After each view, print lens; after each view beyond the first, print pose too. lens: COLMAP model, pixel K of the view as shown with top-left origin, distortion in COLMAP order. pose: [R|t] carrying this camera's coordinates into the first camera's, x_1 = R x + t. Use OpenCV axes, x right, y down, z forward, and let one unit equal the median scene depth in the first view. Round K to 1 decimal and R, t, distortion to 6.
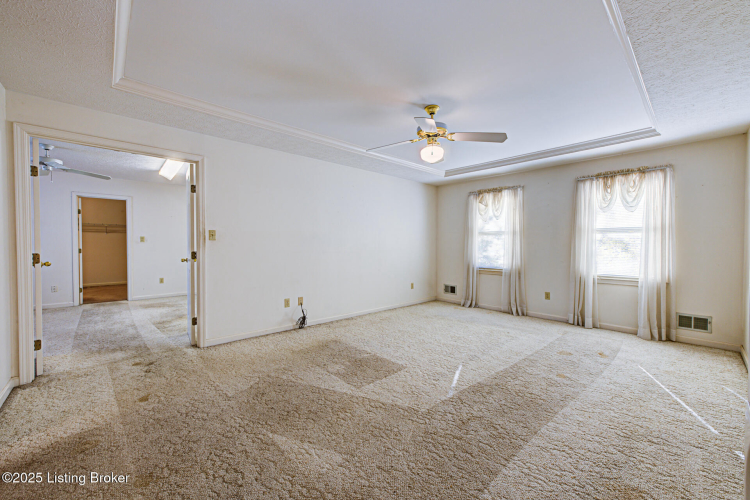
lens RADIAL K [[297.9, 0, 375.0], [0, 297.9, 250.0], [0, 0, 1]] dist [0.000631, 0.000042]
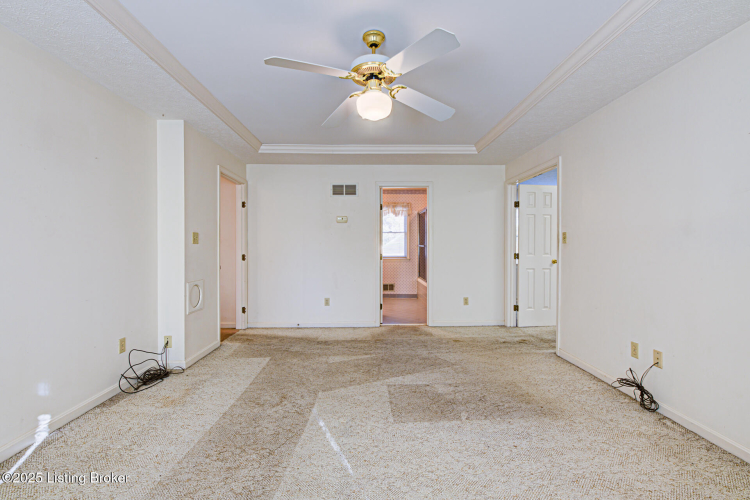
lens RADIAL K [[329.6, 0, 375.0], [0, 329.6, 250.0], [0, 0, 1]] dist [-0.001567, 0.000390]
pose [[-0.655073, 0.002746, -0.755561, 0.535092], [-0.015048, 0.999748, 0.016680, -0.019049], [0.755416, 0.022296, -0.654866, 1.080419]]
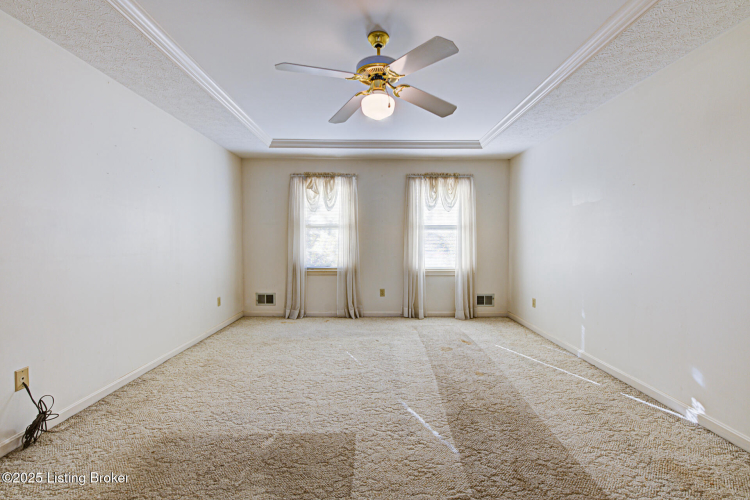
lens RADIAL K [[329.6, 0, 375.0], [0, 329.6, 250.0], [0, 0, 1]] dist [-0.001567, 0.000390]
pose [[0.669706, -0.023703, 0.742248, -0.277453], [0.013596, 0.999714, 0.019657, -0.007709], [-0.742502, -0.003073, 0.669837, 0.366946]]
